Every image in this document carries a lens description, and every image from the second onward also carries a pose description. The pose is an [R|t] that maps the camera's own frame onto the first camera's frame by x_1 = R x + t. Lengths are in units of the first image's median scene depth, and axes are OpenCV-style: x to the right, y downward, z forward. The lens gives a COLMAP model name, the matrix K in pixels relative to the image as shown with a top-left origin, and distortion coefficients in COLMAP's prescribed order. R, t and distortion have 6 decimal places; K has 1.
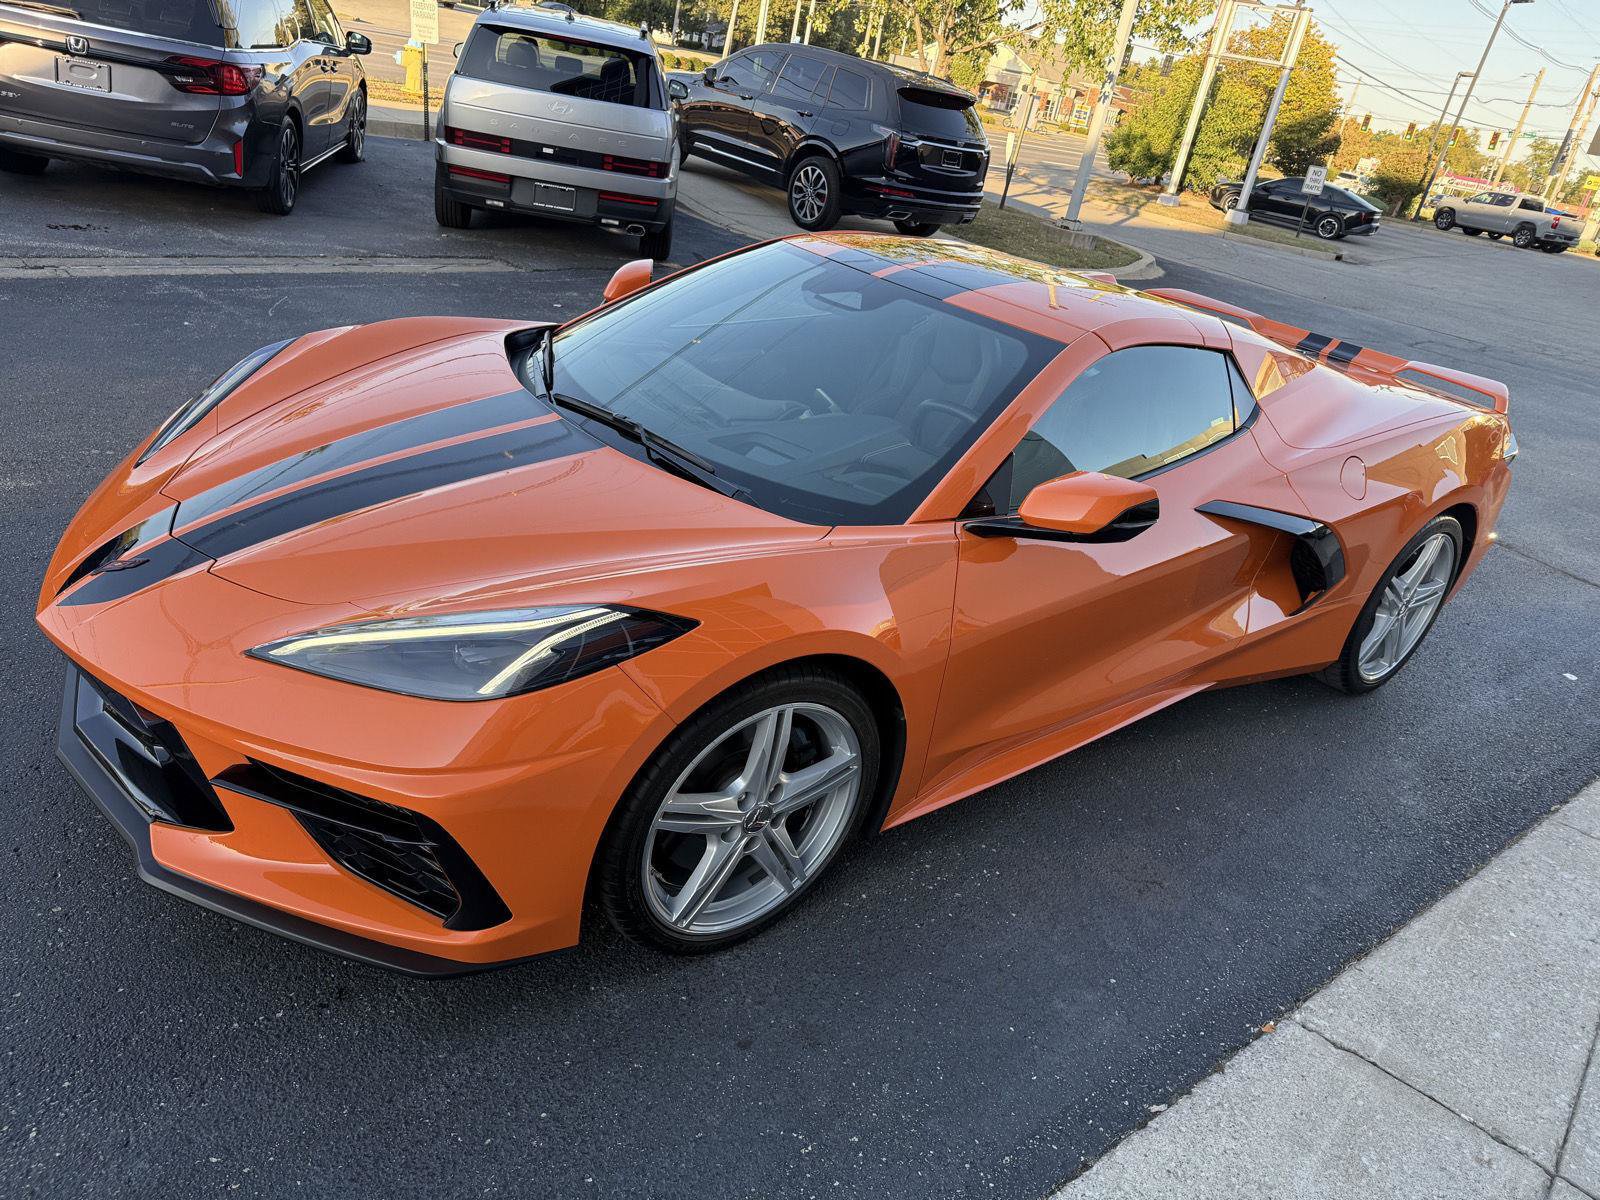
lens RADIAL K [[1145.4, 0, 795.2], [0, 1145.4, 596.4], [0, 0, 1]] dist [0.013728, -0.021128]
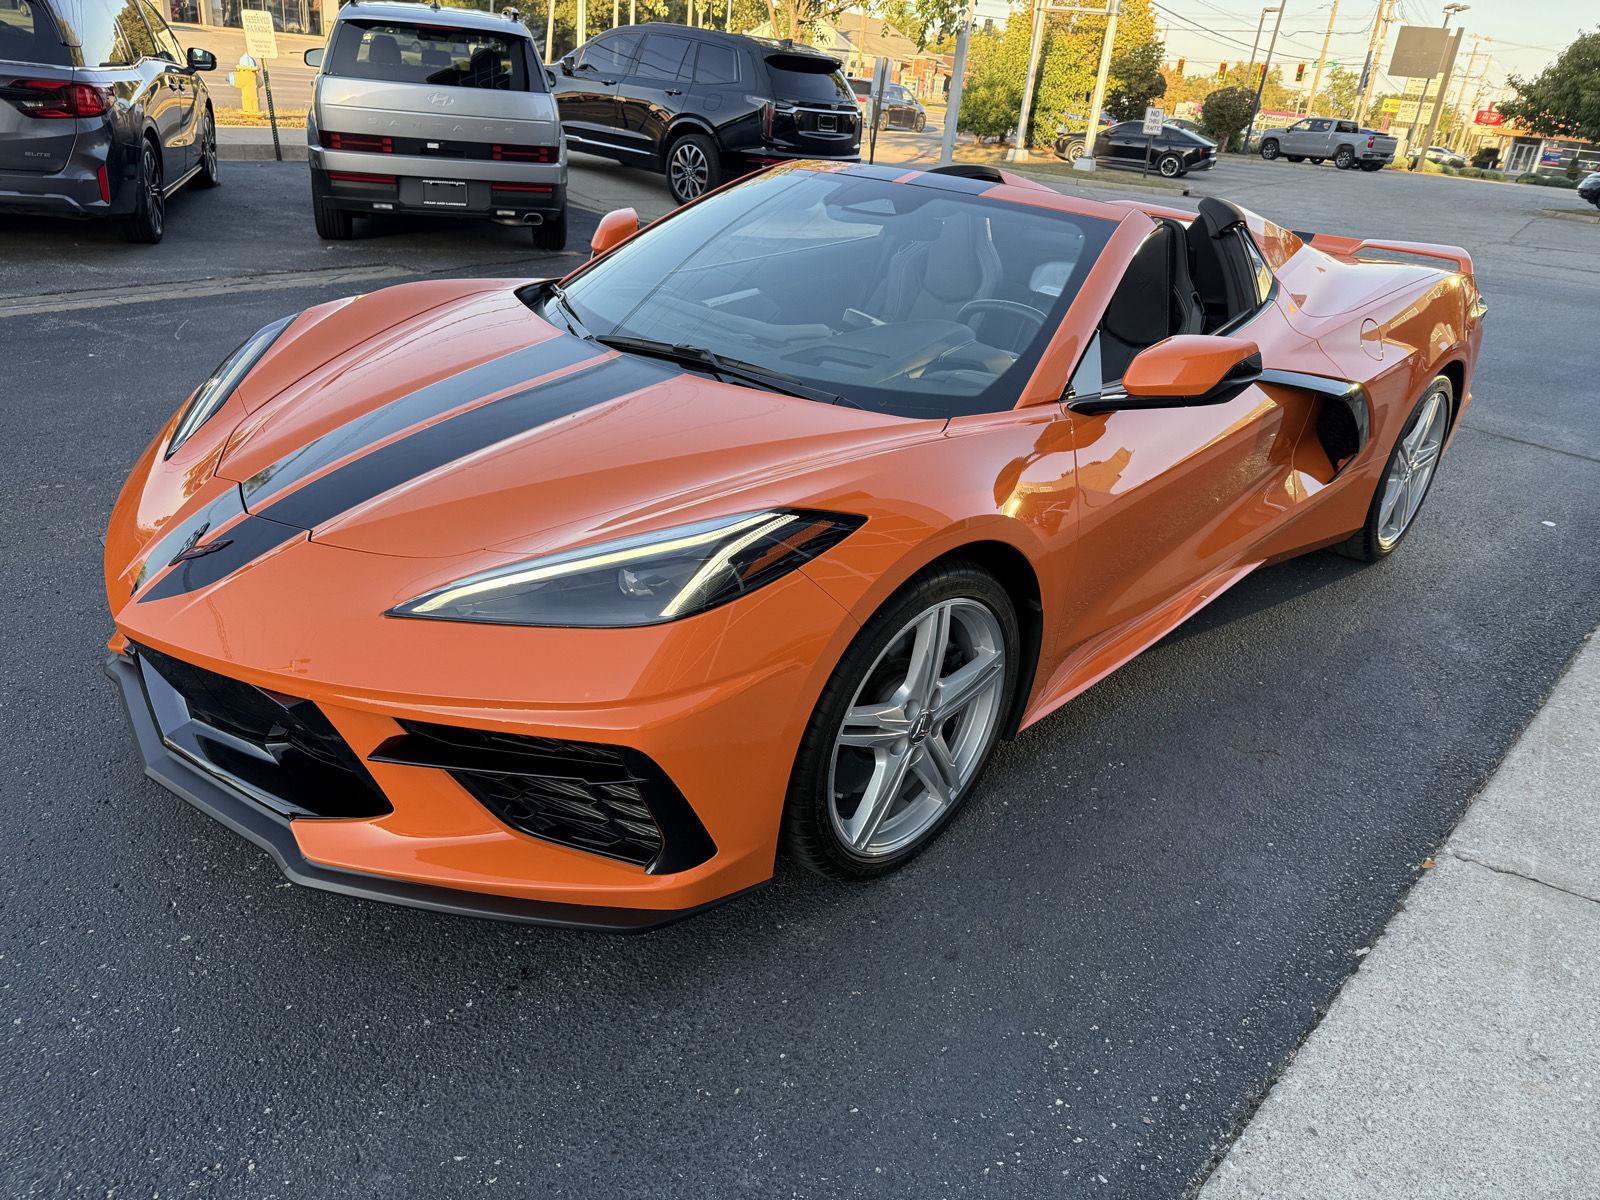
lens RADIAL K [[1145.4, 0, 808.3], [0, 1145.4, 598.5], [0, 0, 1]] dist [0.013728, -0.021128]
pose [[0.985905, -0.138196, 0.094306, -0.169035], [0.137268, 0.990400, 0.016290, 0.049553], [-0.095652, -0.003115, 0.995410, 0.046718]]
